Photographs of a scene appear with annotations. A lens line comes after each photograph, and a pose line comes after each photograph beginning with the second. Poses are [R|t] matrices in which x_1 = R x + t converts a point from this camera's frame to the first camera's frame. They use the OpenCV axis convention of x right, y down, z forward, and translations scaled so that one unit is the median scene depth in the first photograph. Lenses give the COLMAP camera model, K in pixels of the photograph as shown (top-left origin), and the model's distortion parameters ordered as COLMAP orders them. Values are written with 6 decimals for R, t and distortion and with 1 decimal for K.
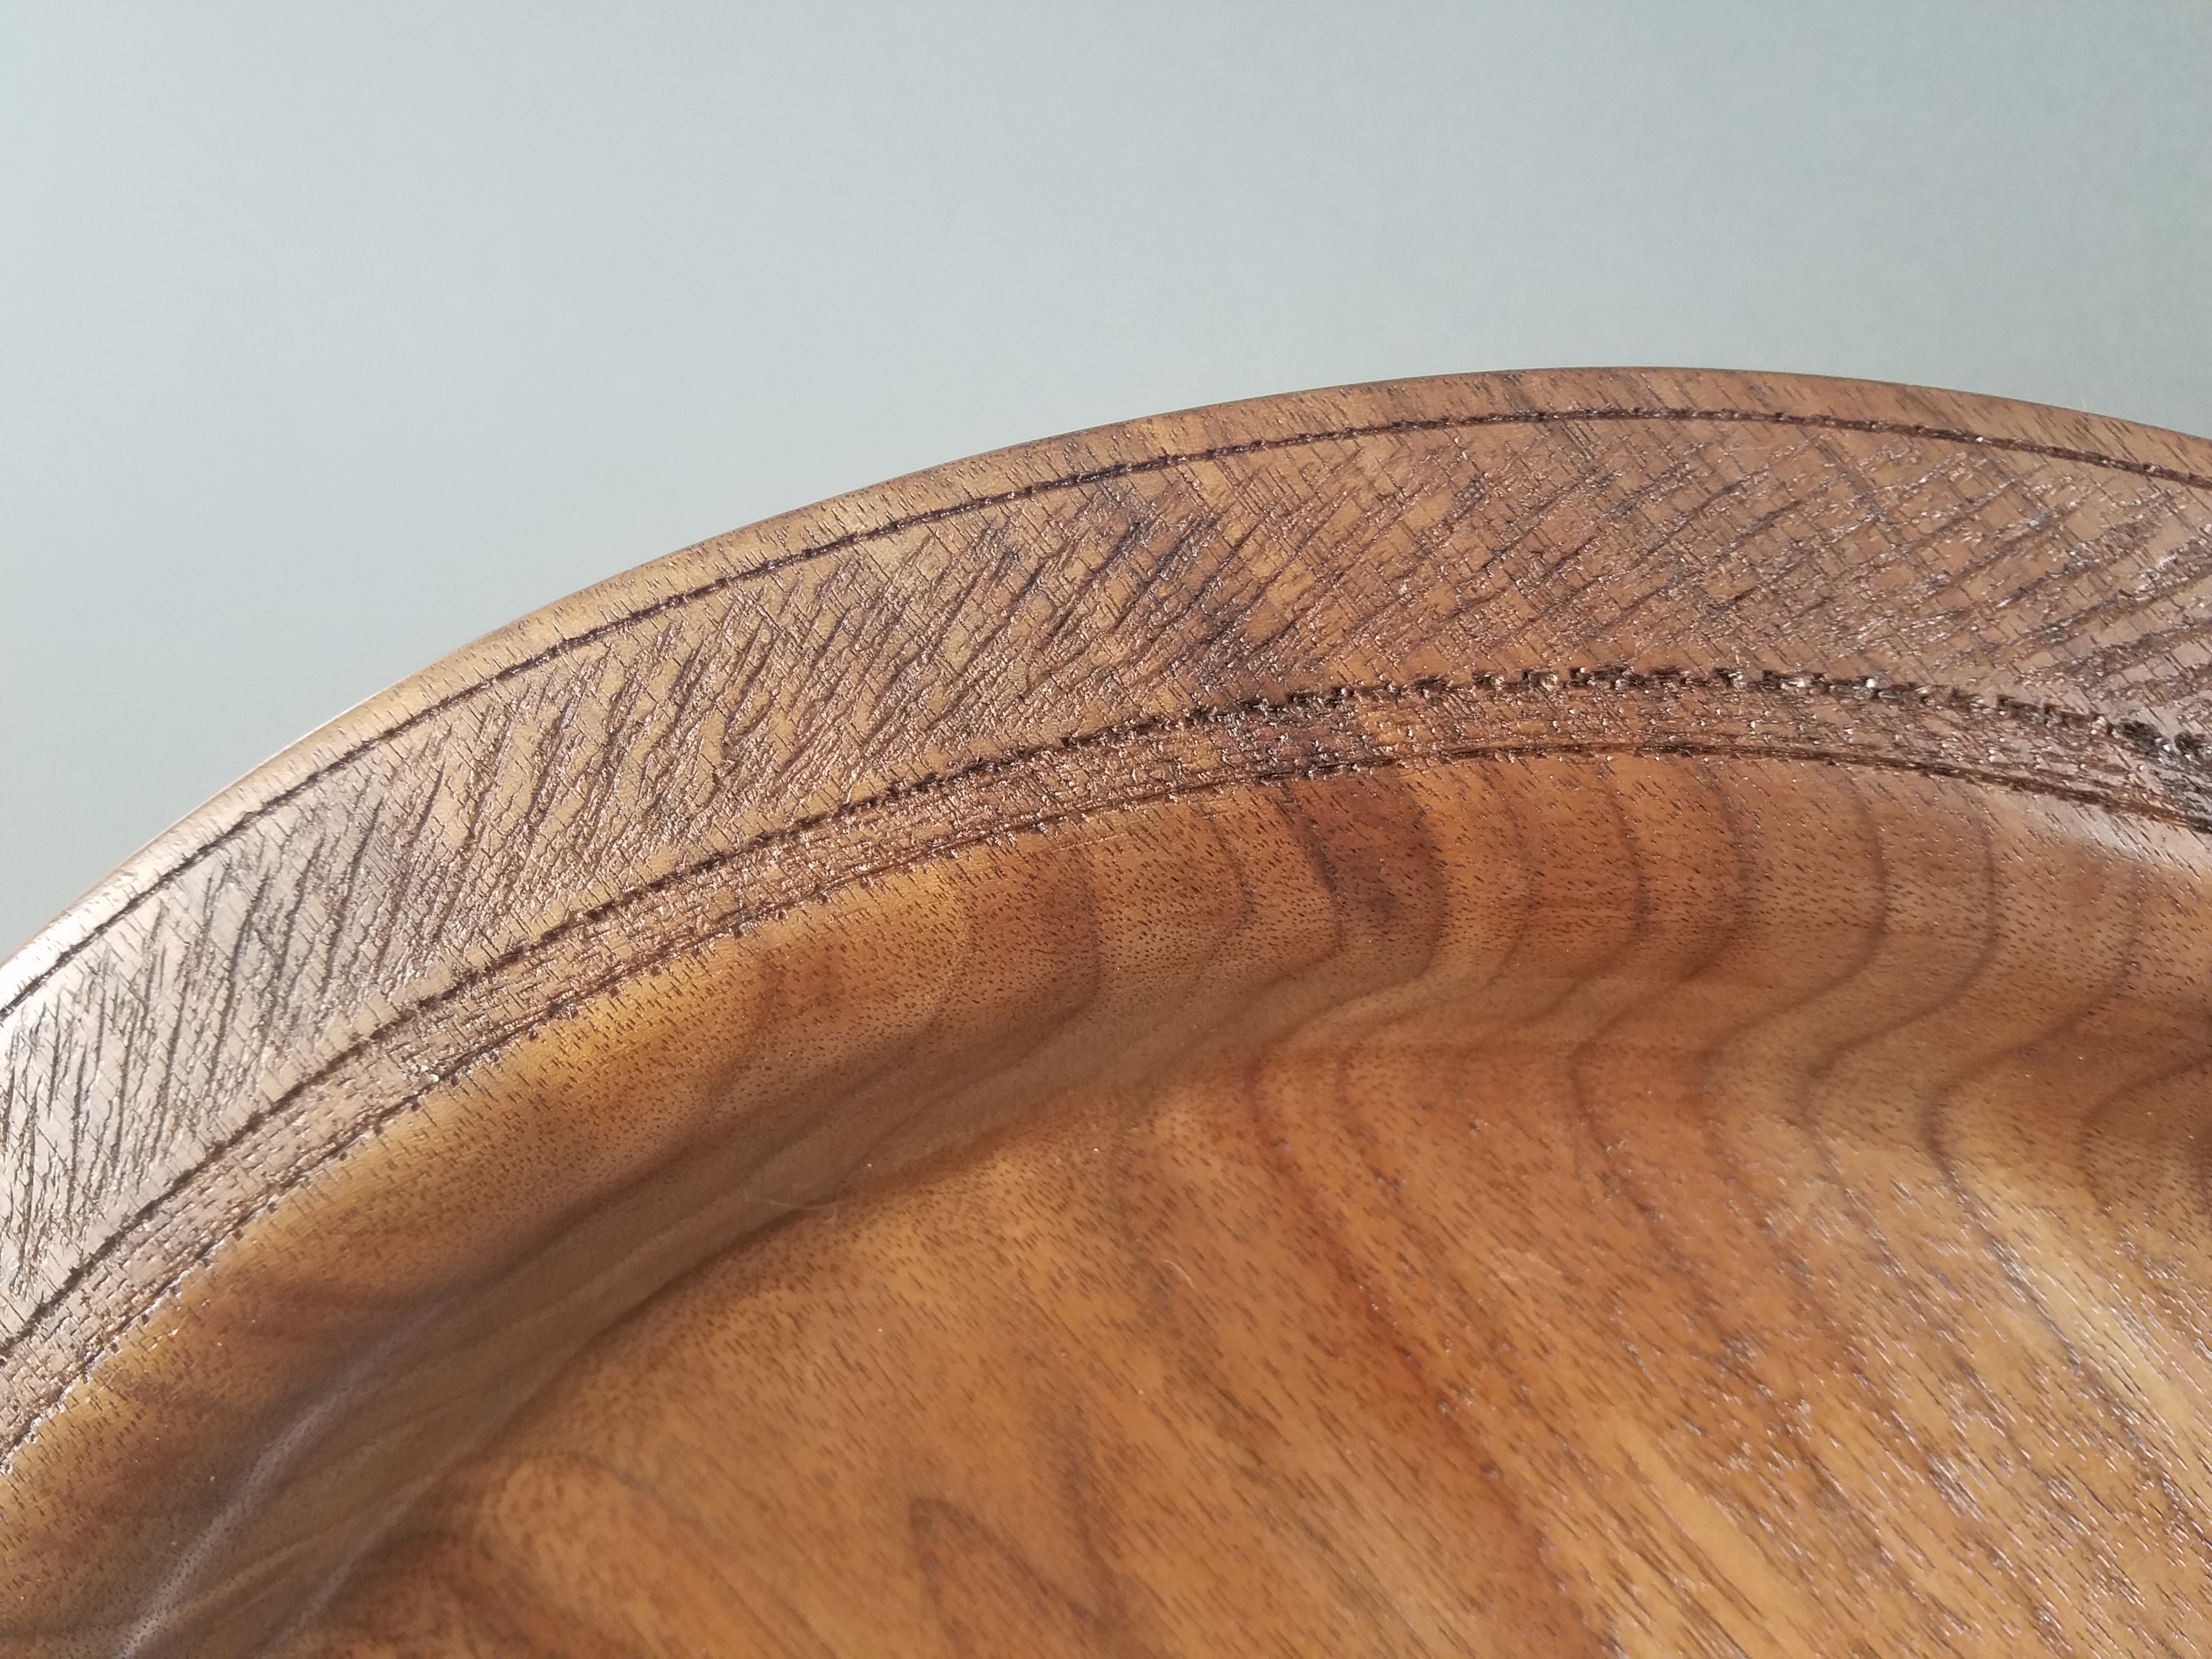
lens RADIAL K [[1740.3, 0, 1075.9], [0, 1740.3, 874.1], [0, 0, 1]] dist [0.231551, -0.546601]
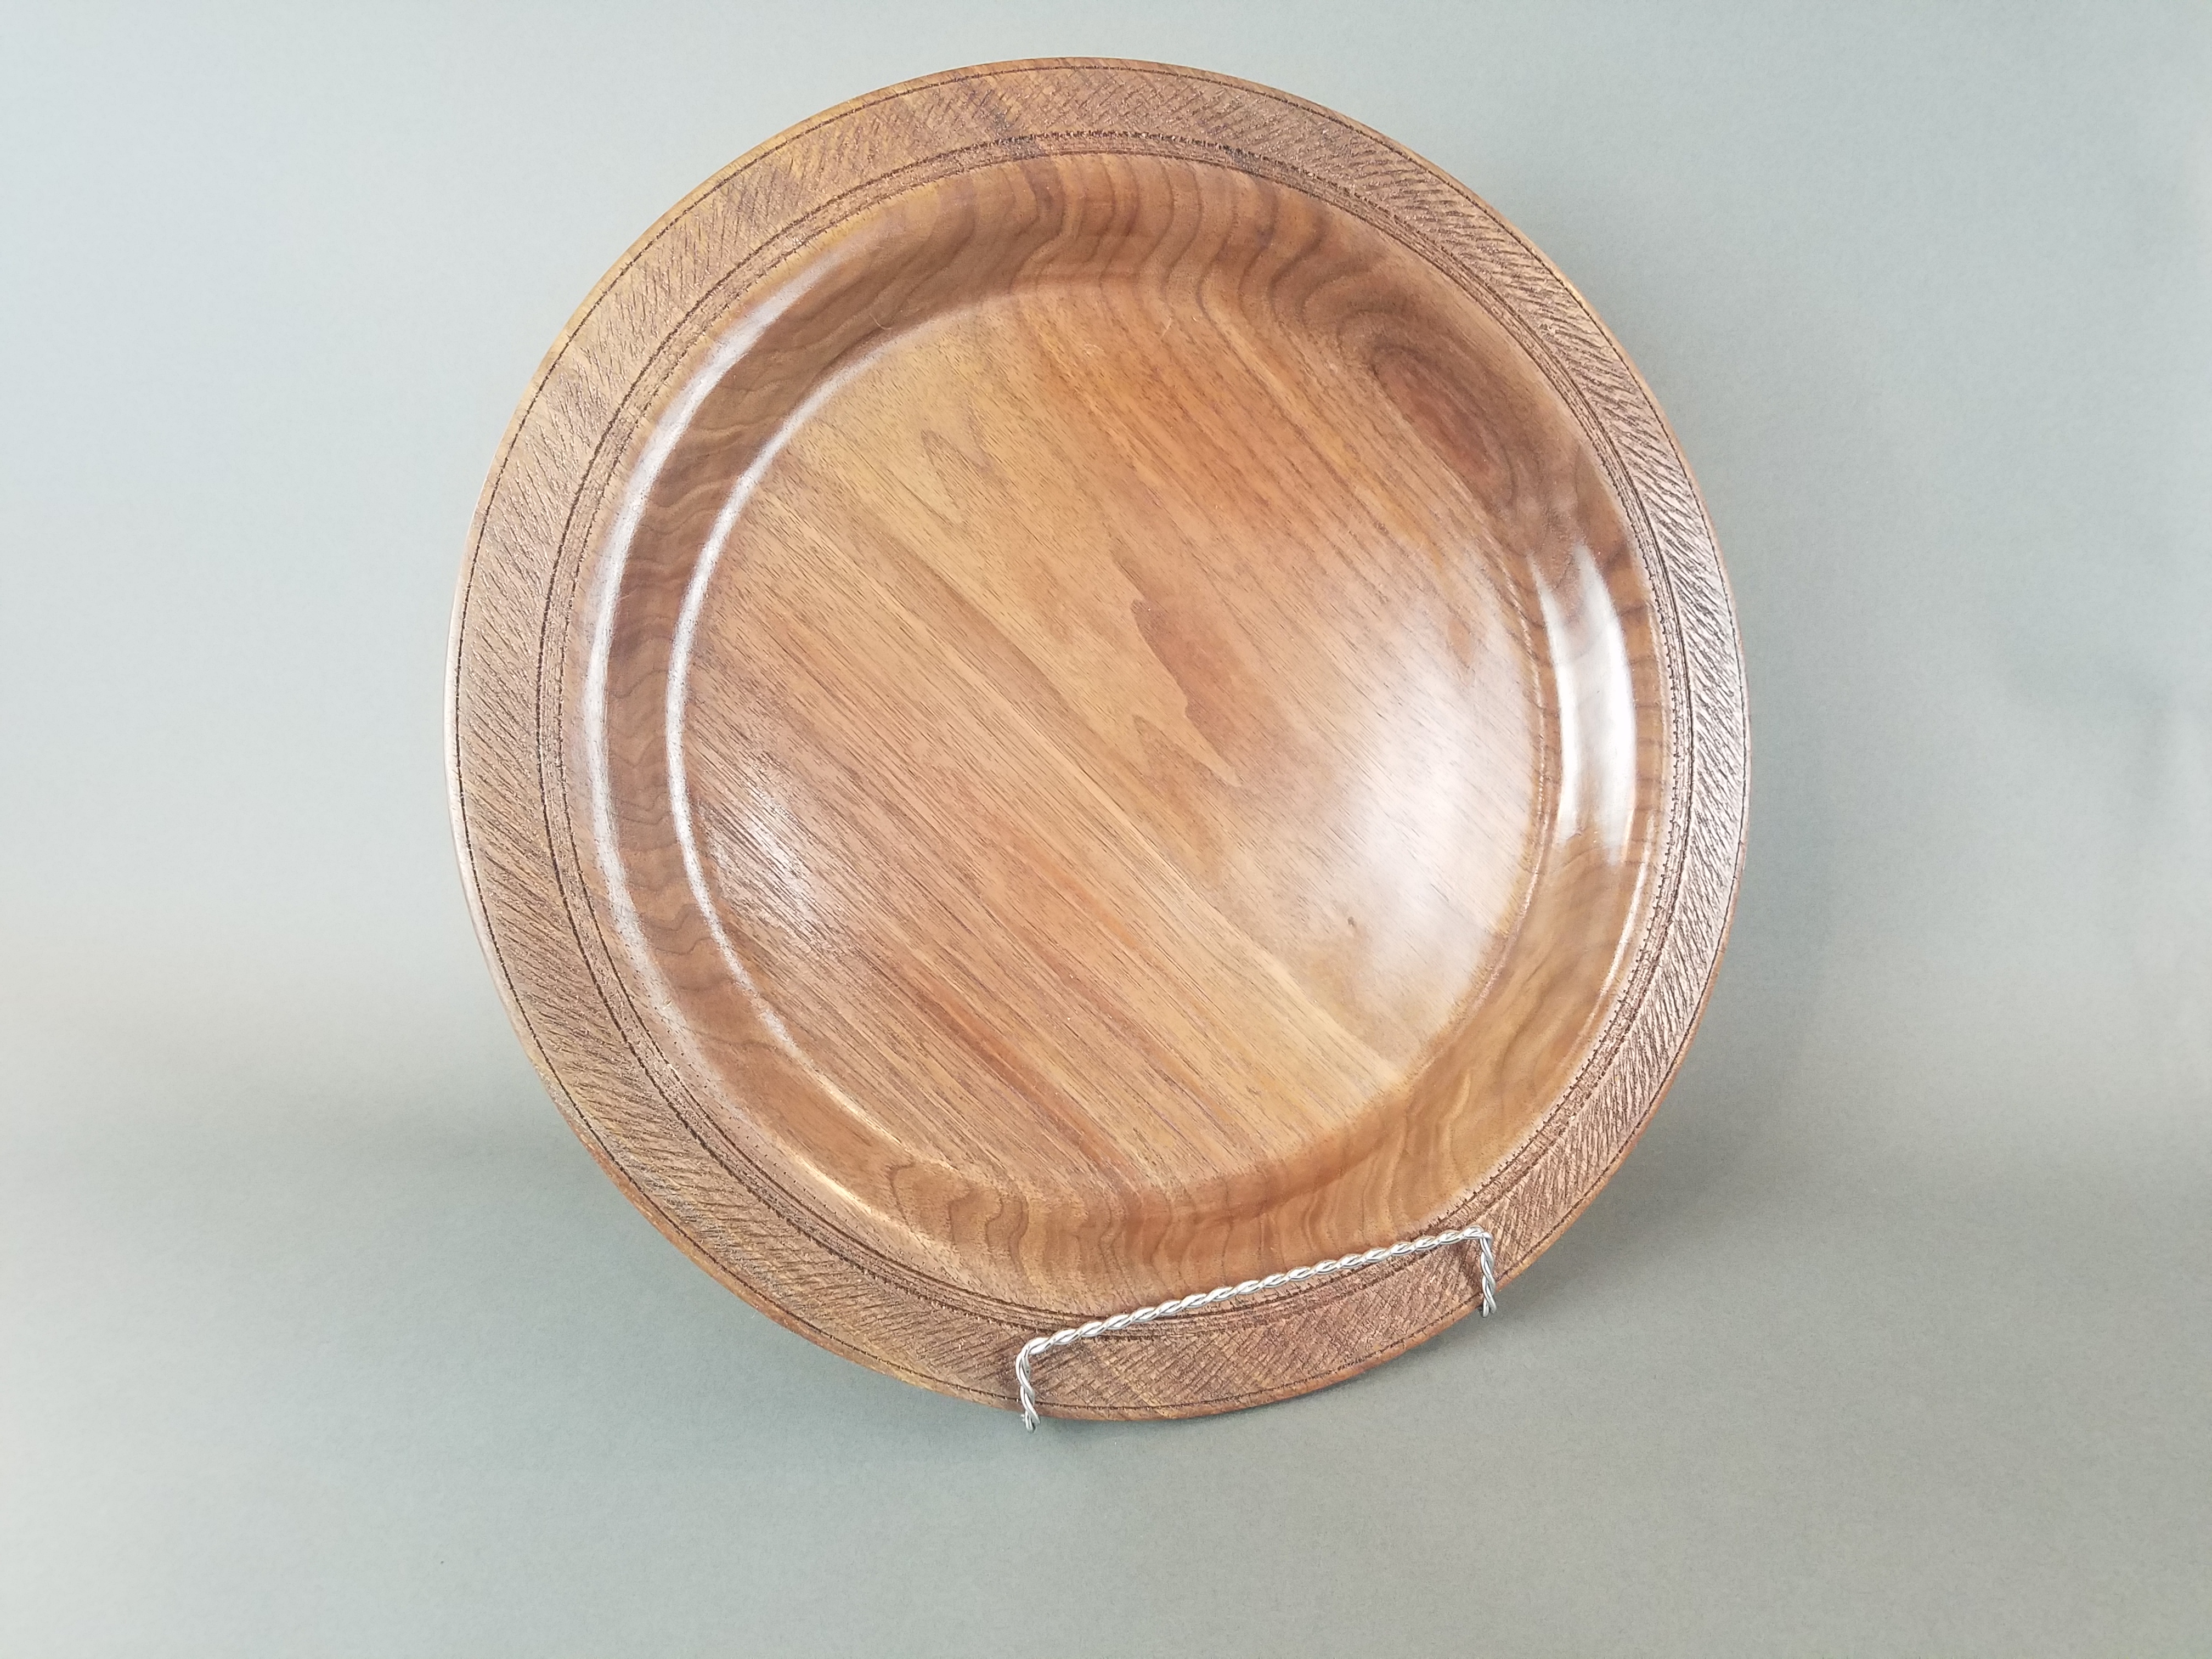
lens RADIAL K [[1740.3, 0, 1075.9], [0, 1740.3, 874.1], [0, 0, 1]] dist [0.231551, -0.546601]
pose [[0.943692, -0.108422, 0.312555, -1.086472], [0.135852, 0.988441, -0.067296, 1.667224], [-0.301646, 0.105968, 0.947513, -2.386691]]
